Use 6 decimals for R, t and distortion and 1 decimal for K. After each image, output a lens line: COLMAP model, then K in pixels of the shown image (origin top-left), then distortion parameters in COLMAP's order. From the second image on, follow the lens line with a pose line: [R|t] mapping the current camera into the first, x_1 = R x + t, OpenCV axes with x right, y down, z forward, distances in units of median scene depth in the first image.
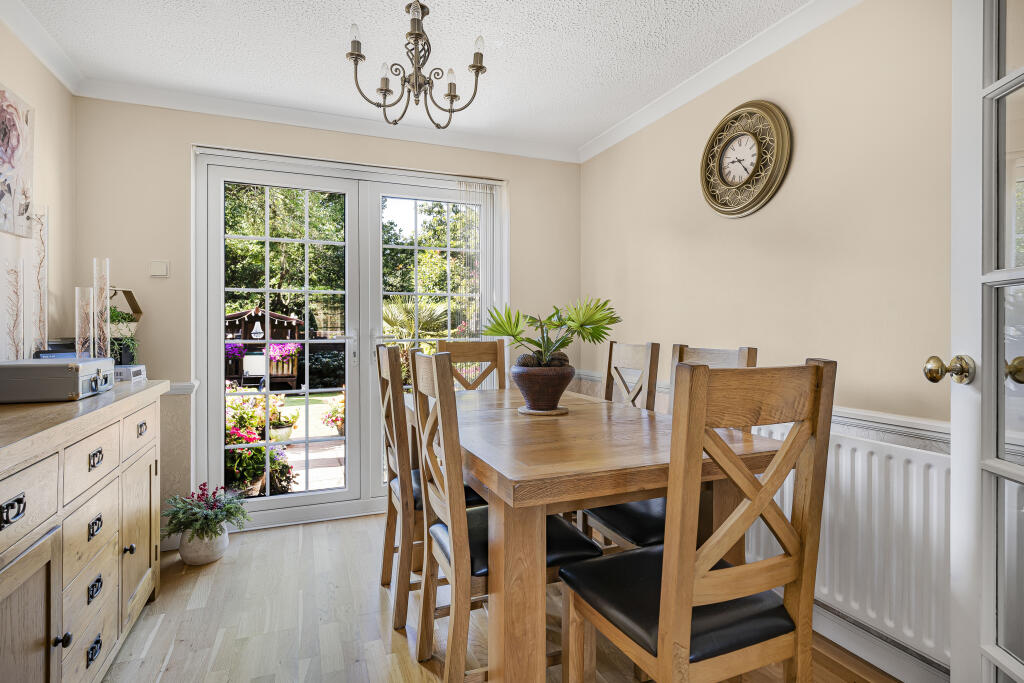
lens RADIAL K [[530.8, 0, 508.8], [0, 530.8, 335.3], [0, 0, 1]] dist [-0.003299, -0.000132]
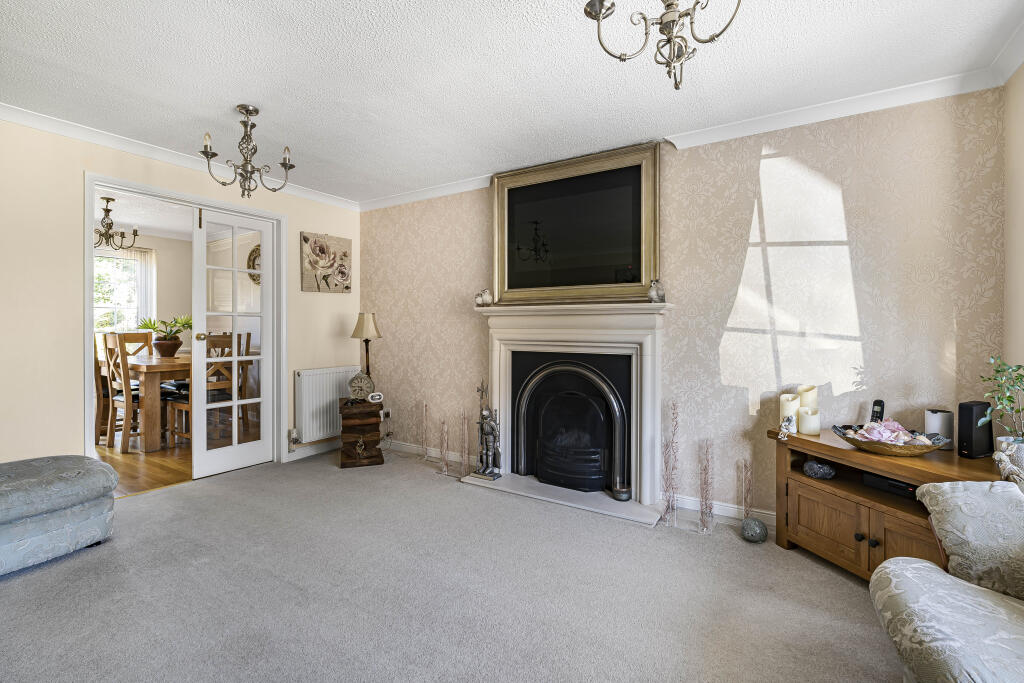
lens RADIAL K [[460.3, 0, 505.2], [0, 460.3, 333.4], [0, 0, 1]] dist [-0.005772, 0.000002]
pose [[0.816233, 0.000868, 0.577722, 0.118431], [-0.003460, 0.999988, 0.003386, 0.009927], [-0.577713, -0.004762, 0.816226, -1.790575]]
